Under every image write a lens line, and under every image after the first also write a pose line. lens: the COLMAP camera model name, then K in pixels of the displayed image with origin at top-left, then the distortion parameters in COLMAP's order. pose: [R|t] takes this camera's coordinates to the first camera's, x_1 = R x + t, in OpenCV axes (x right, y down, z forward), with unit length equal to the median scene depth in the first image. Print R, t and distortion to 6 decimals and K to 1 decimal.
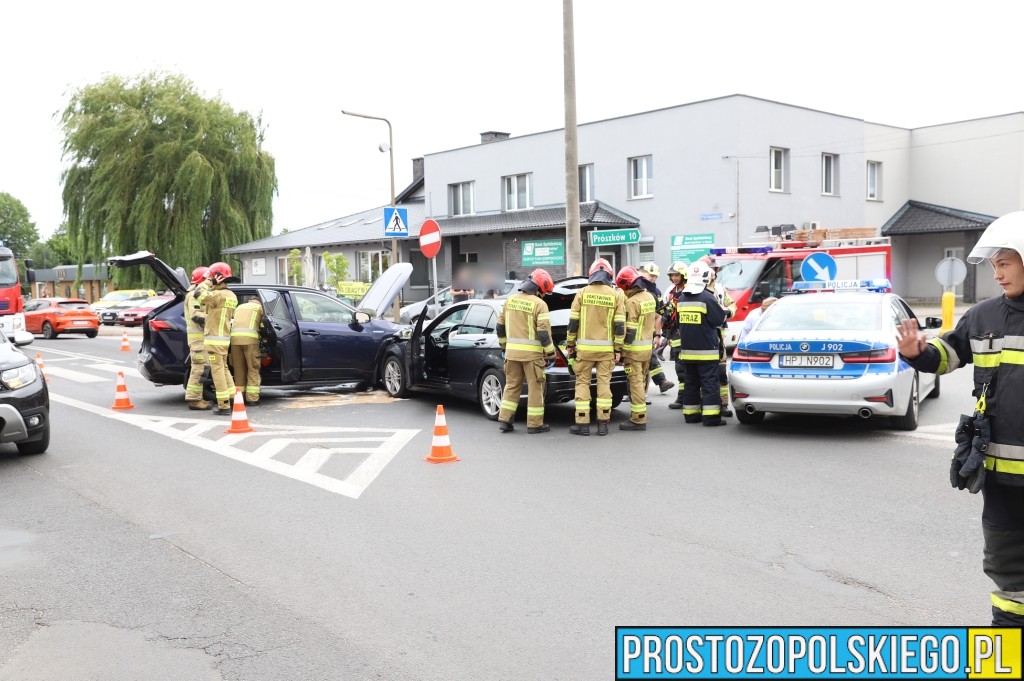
lens RADIAL K [[932.5, 0, 512.0], [0, 932.5, 340.5], [0, 0, 1]] dist [-0.069858, 0.181772]
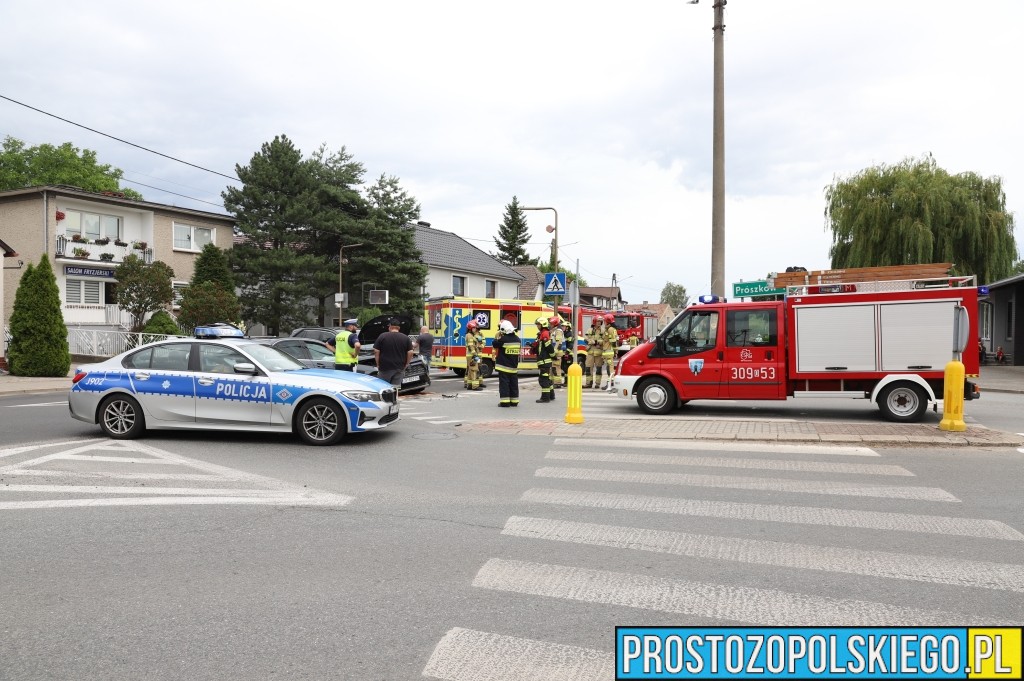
lens RADIAL K [[697.9, 0, 512.0], [0, 697.9, 340.5], [0, 0, 1]] dist [-0.110224, 0.093460]
pose [[0.411444, 0.032353, -0.910861, 0.414152], [-0.074030, 0.997254, 0.001981, -0.024120], [0.908424, 0.066616, 0.412709, 0.294402]]
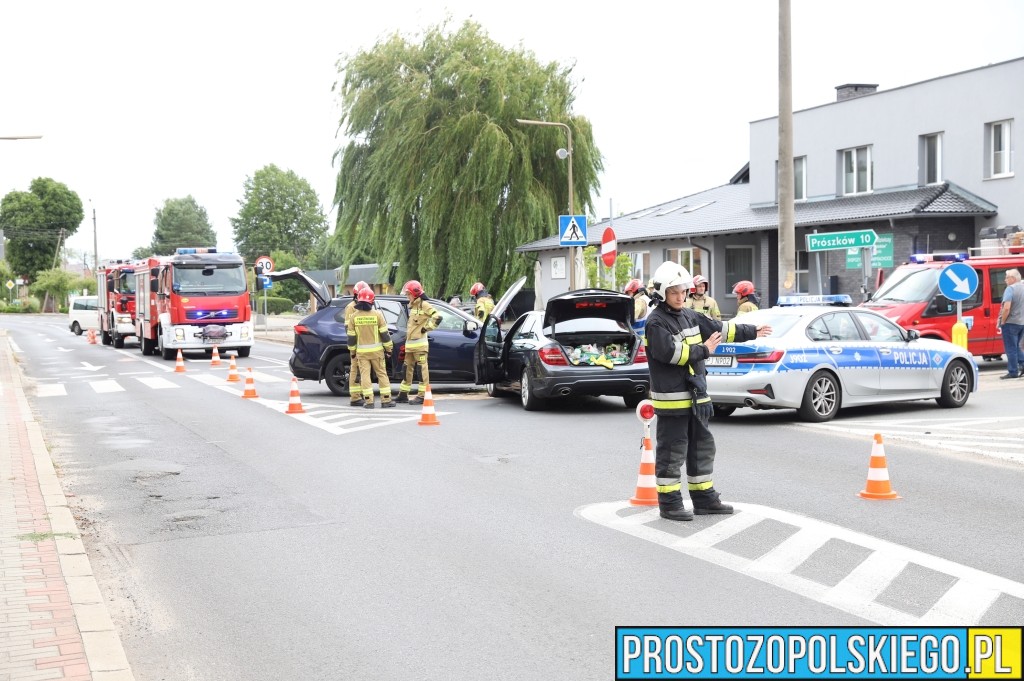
lens RADIAL K [[1445.4, 0, 512.0], [0, 1445.4, 340.5], [0, 0, 1]] dist [0.104261, 0.071571]
pose [[0.935703, 0.015241, -0.352460, 0.190154], [-0.023737, 0.999522, -0.019795, 0.010077], [0.351990, 0.026888, 0.935618, -0.233888]]
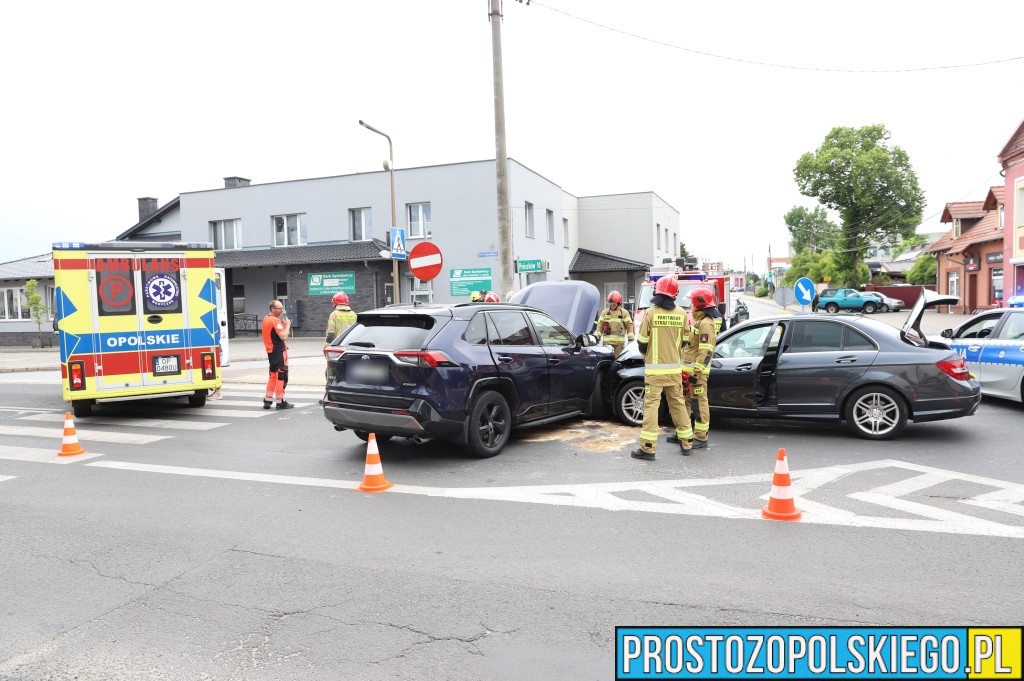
lens RADIAL K [[697.9, 0, 512.0], [0, 697.9, 340.5], [0, 0, 1]] dist [-0.110224, 0.093460]
pose [[0.864429, -0.031492, 0.501768, -0.211117], [0.042392, 0.999048, -0.010329, -0.007725], [-0.500965, 0.030199, 0.864941, 0.176096]]
